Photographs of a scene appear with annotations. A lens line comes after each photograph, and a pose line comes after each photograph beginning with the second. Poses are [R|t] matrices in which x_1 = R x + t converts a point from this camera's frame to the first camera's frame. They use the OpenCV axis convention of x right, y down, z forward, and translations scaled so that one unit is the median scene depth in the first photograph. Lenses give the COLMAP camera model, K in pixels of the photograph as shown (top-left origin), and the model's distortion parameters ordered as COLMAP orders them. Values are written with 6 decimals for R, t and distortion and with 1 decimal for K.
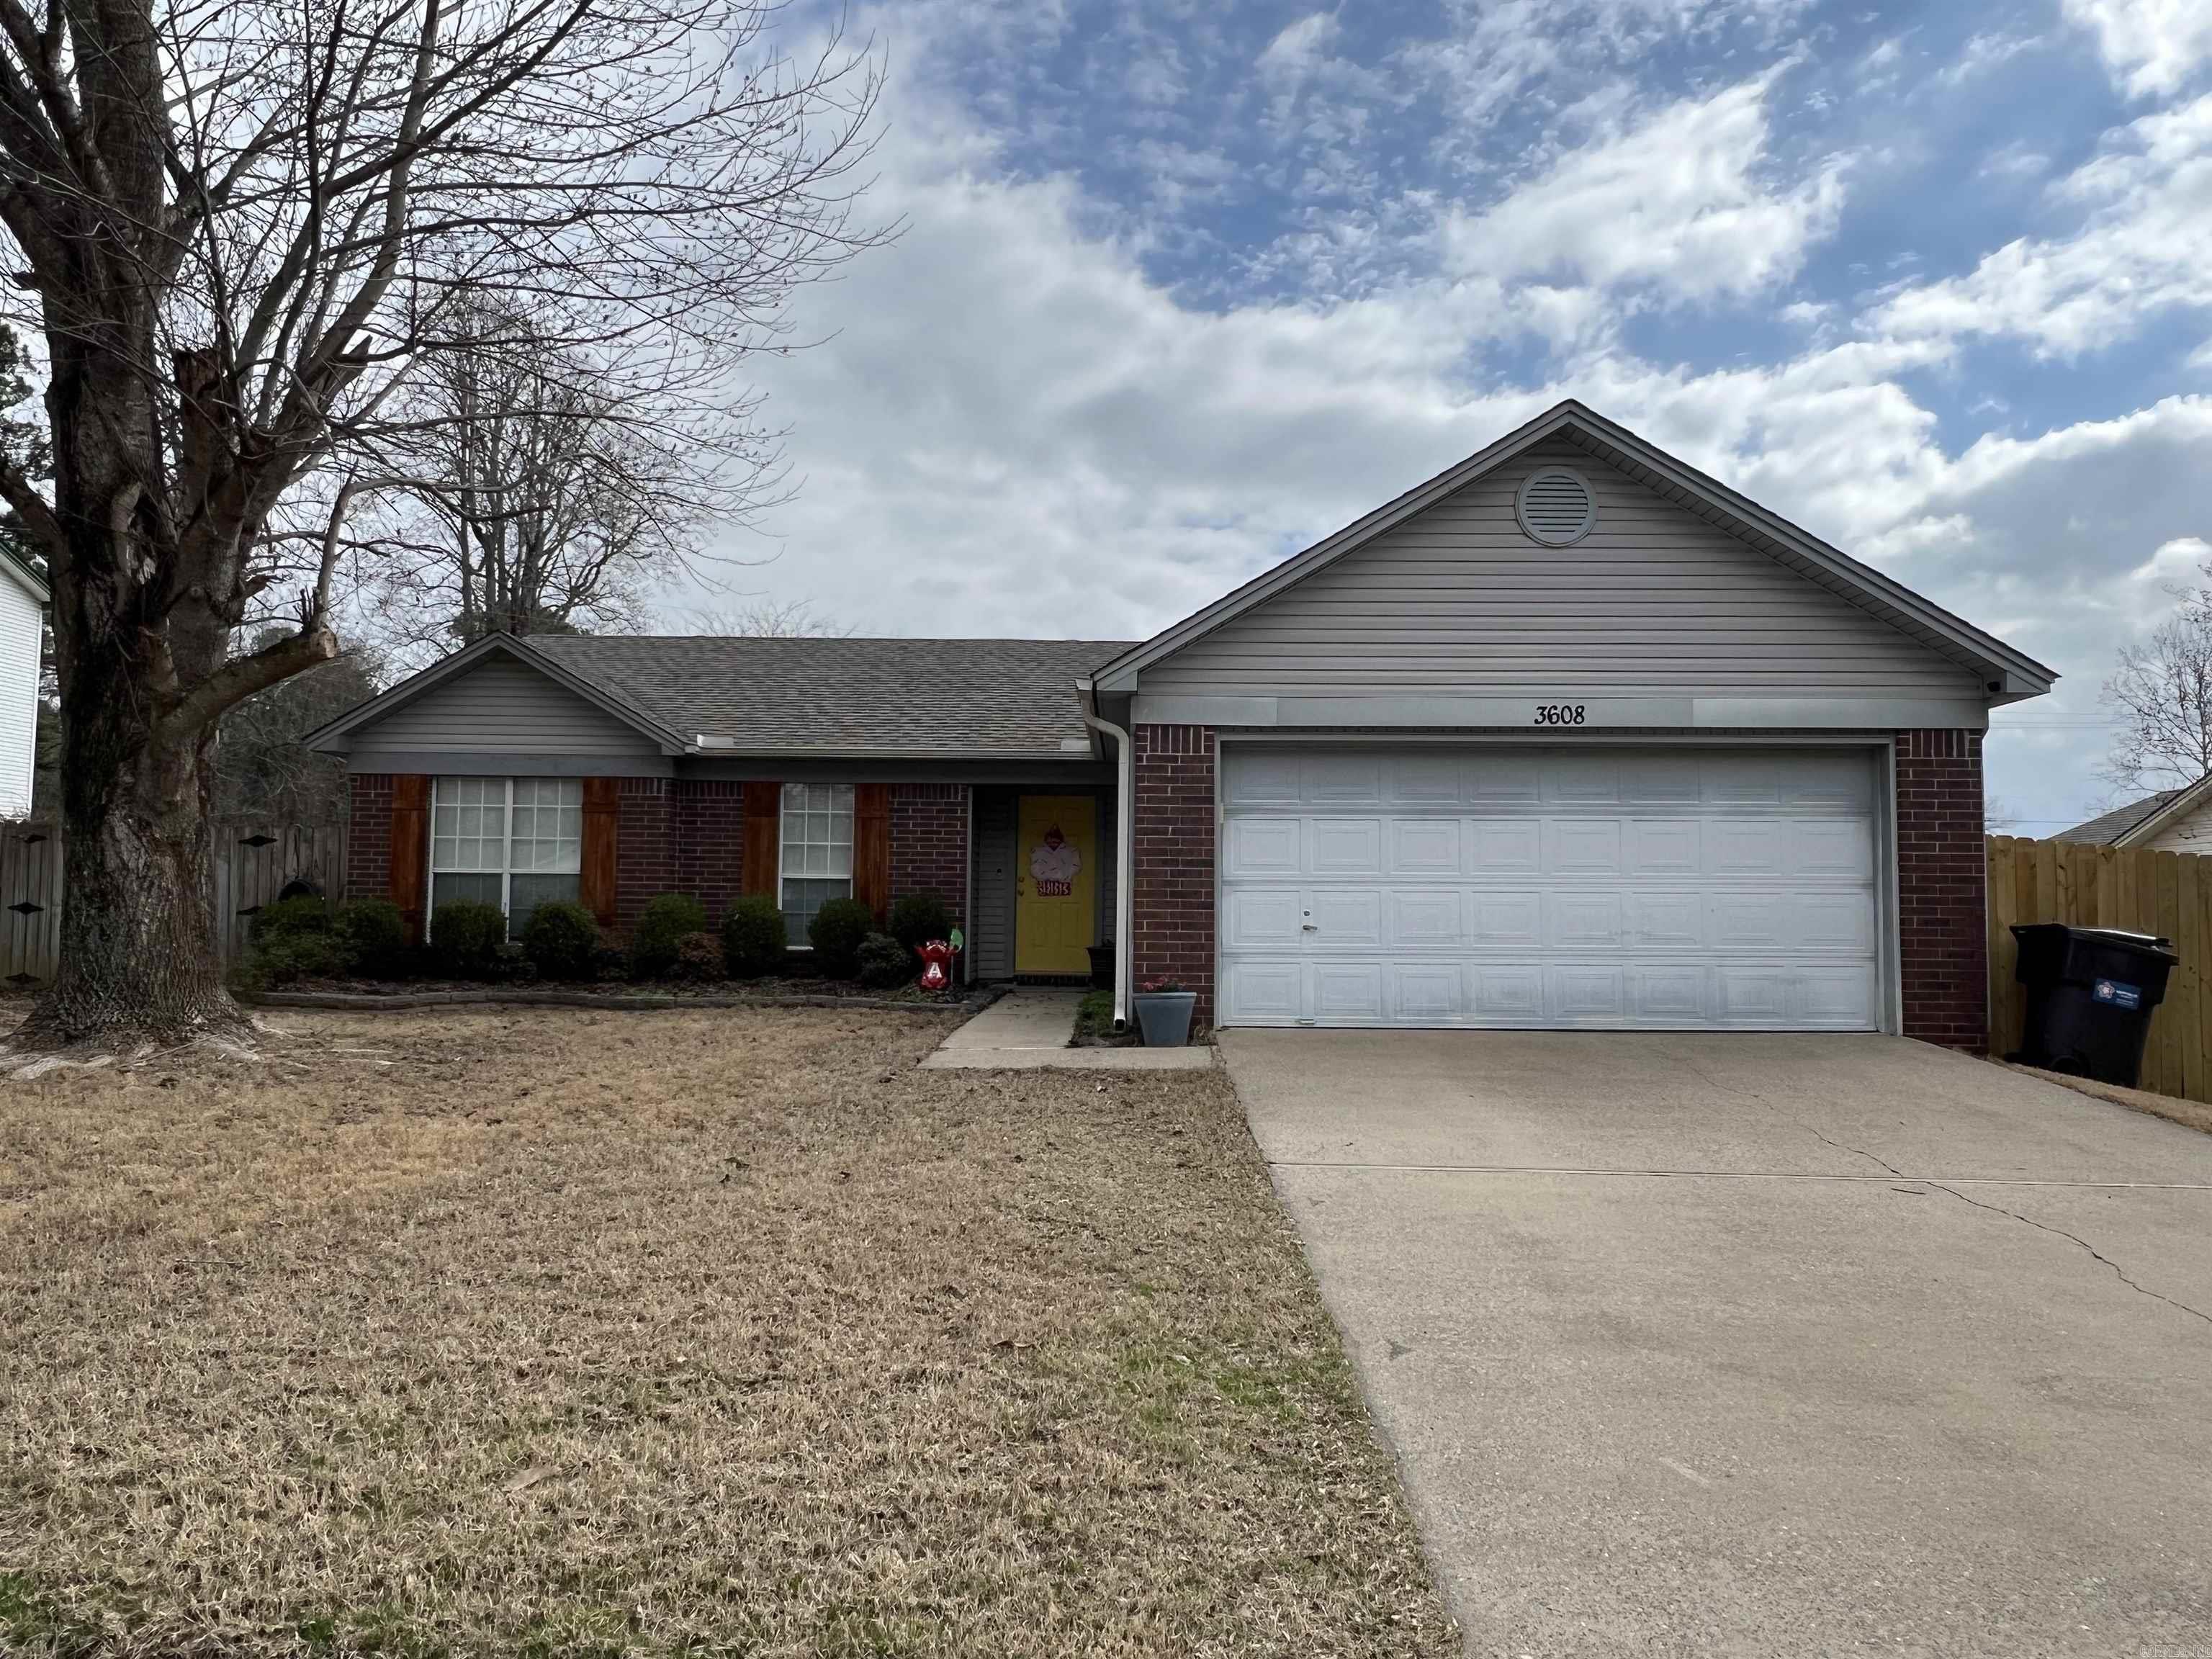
lens RADIAL K [[1421.8, 0, 1106.4], [0, 1421.8, 835.7], [0, 0, 1]] dist [0.002913, -0.000220]
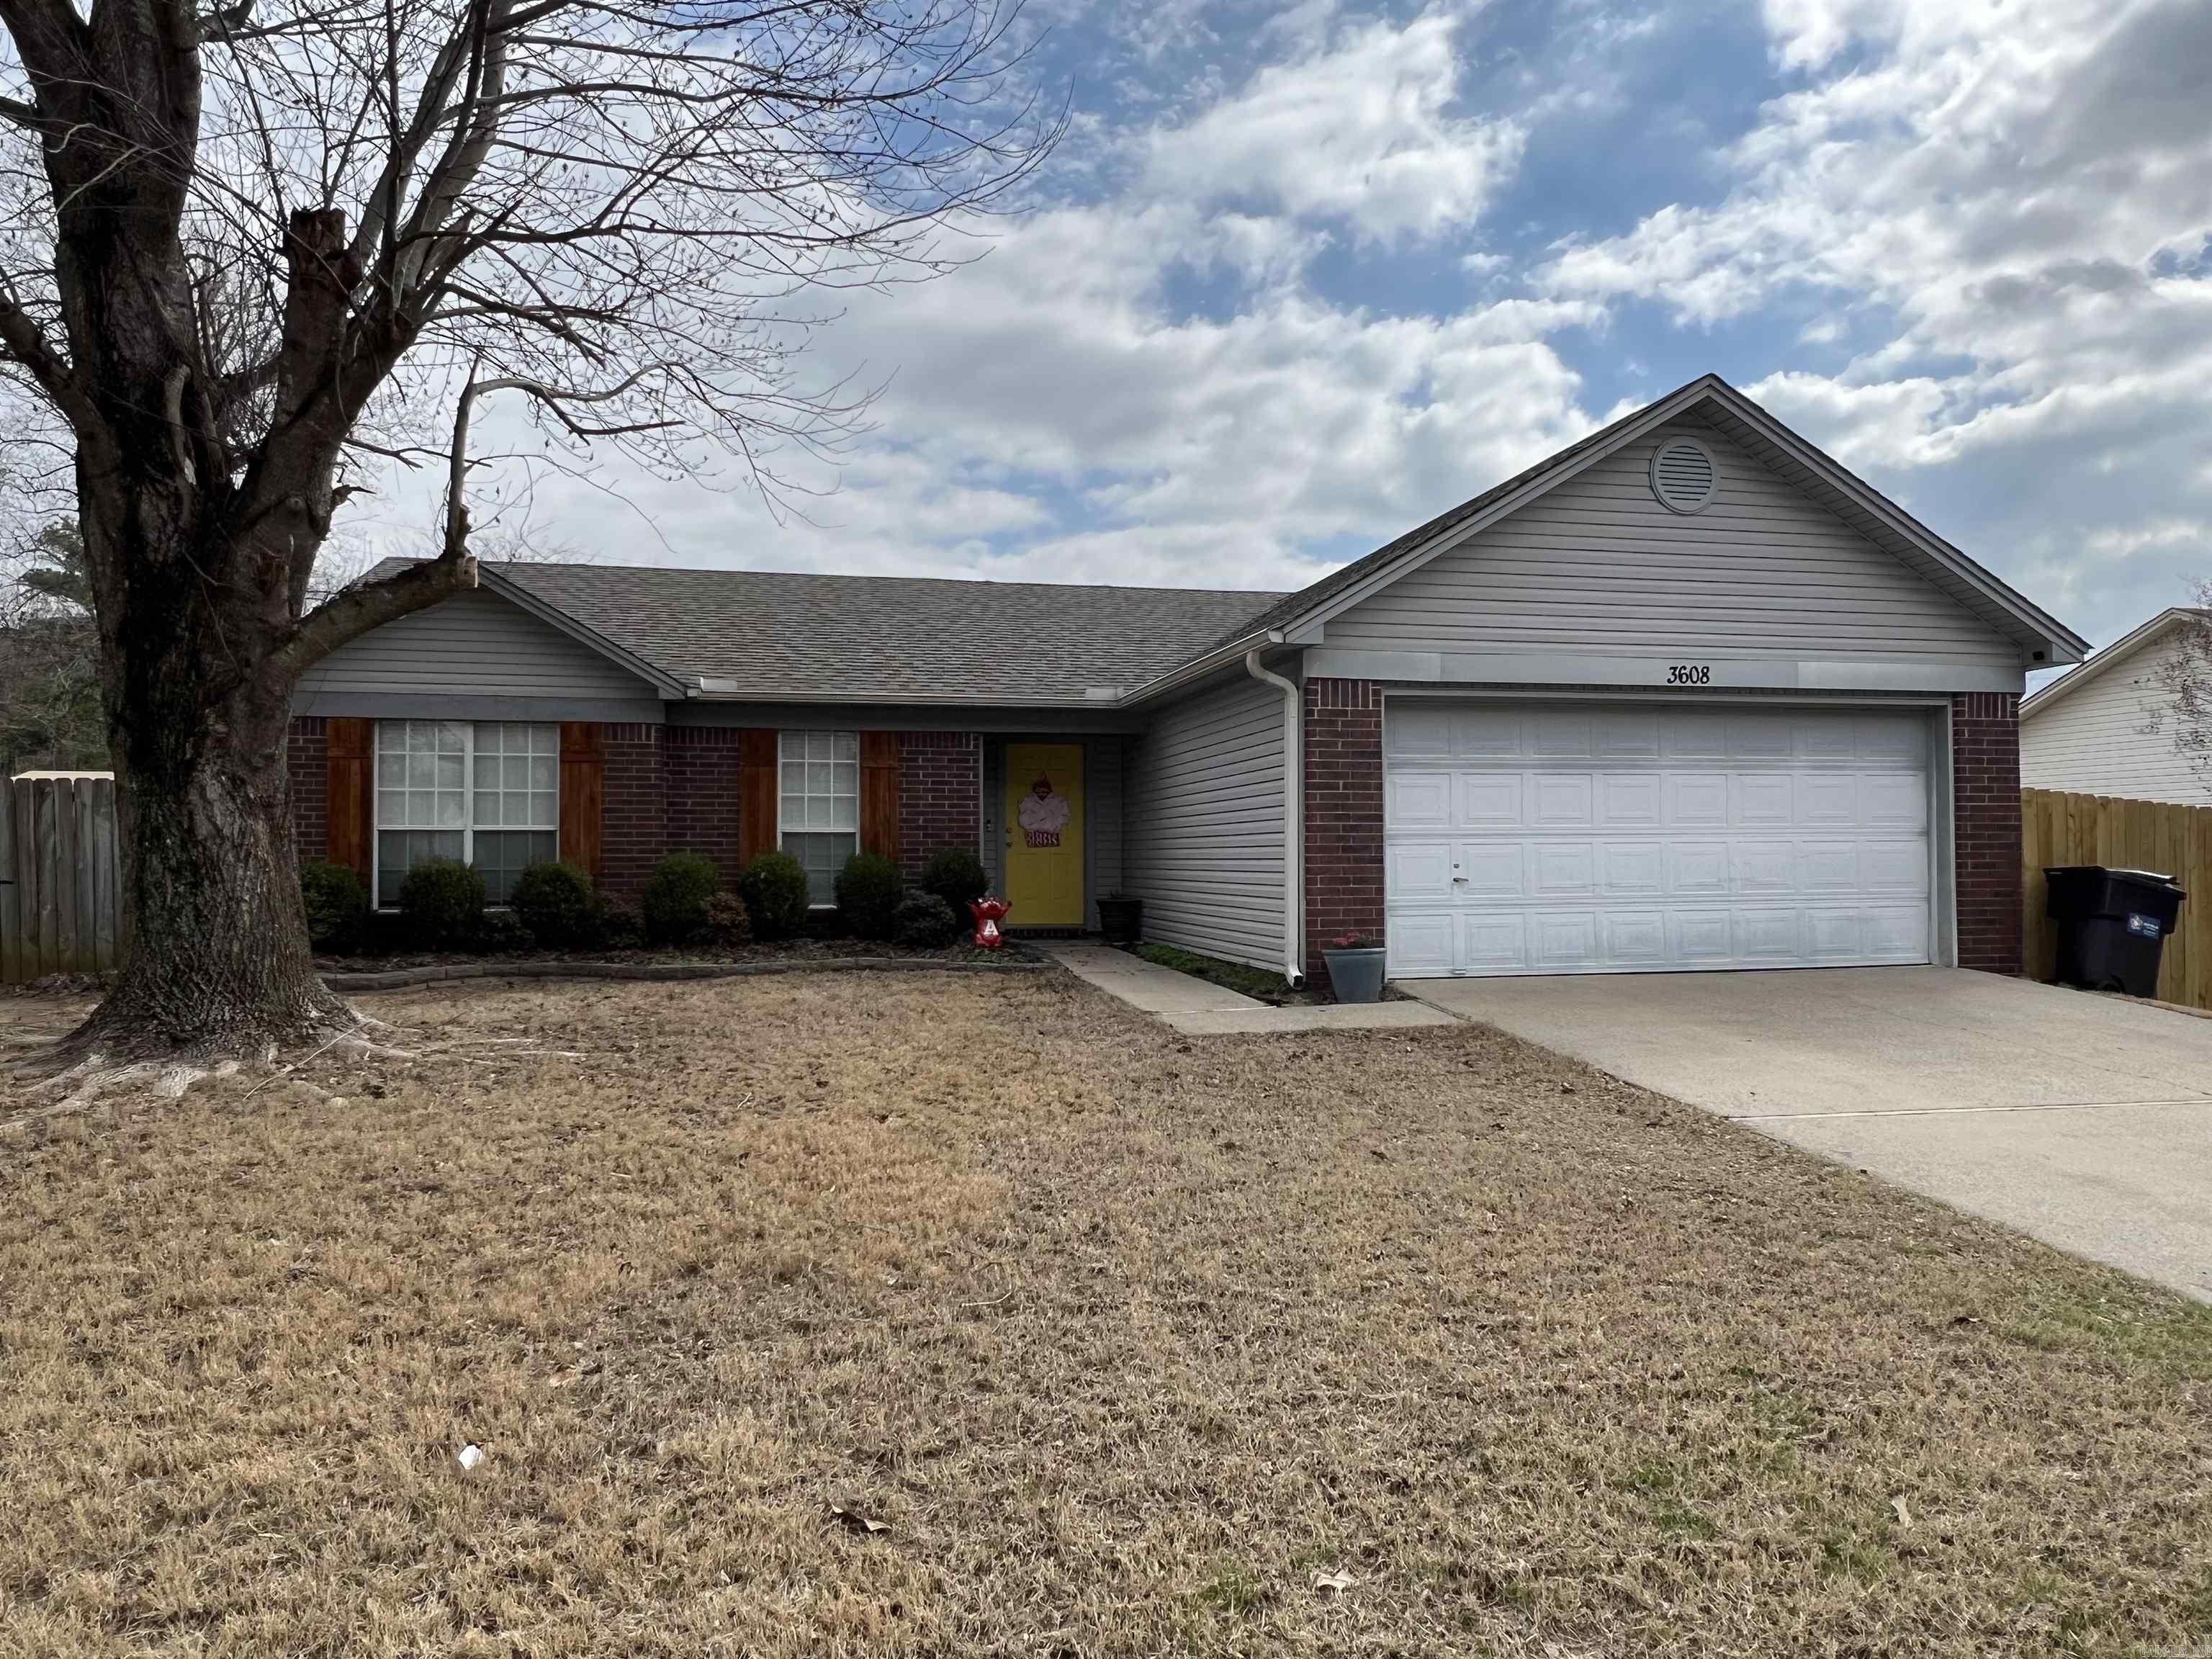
lens RADIAL K [[1421.8, 0, 1105.9], [0, 1421.8, 830.5], [0, 0, 1]] dist [0.002913, -0.000220]
pose [[0.973584, -0.009769, 0.228120, -0.342205], [0.000890, 0.999239, 0.038992, -0.010956], [-0.228328, -0.037759, 0.972852, 0.066143]]
